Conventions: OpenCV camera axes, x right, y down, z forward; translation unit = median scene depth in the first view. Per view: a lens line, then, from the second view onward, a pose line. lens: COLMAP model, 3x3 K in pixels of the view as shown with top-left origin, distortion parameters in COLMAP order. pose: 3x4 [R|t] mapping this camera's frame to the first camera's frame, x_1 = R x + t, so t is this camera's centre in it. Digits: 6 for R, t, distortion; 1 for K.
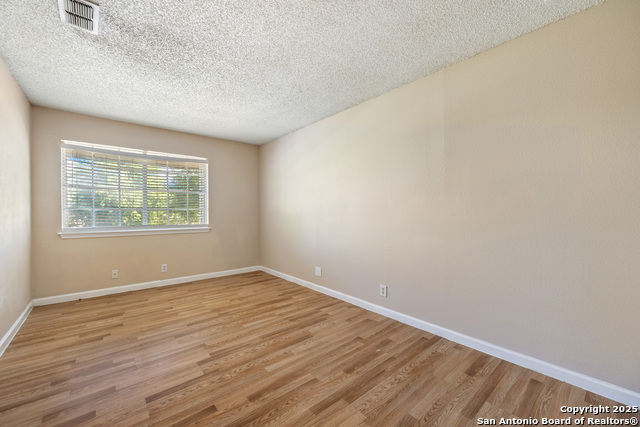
lens RADIAL K [[259.8, 0, 319.6], [0, 259.8, 212.4], [0, 0, 1]] dist [0.003663, 0.000546]
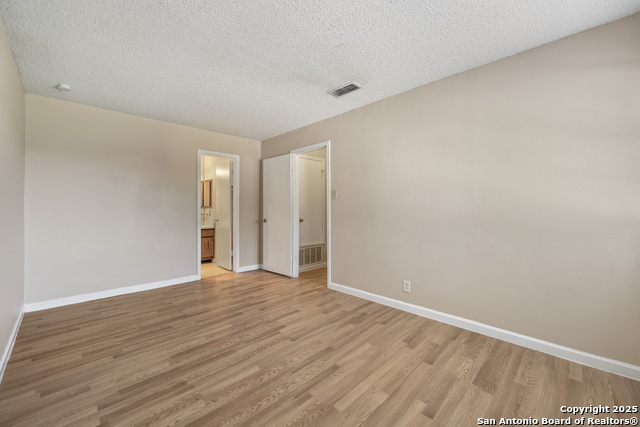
lens RADIAL K [[259.8, 0, 320.5], [0, 259.8, 209.9], [0, 0, 1]] dist [0.003663, 0.000546]
pose [[-0.996671, 0.002464, -0.081495, -0.468212], [0.001657, 0.999949, 0.009974, -0.006908], [0.081515, 0.009805, -0.996624, 1.992892]]
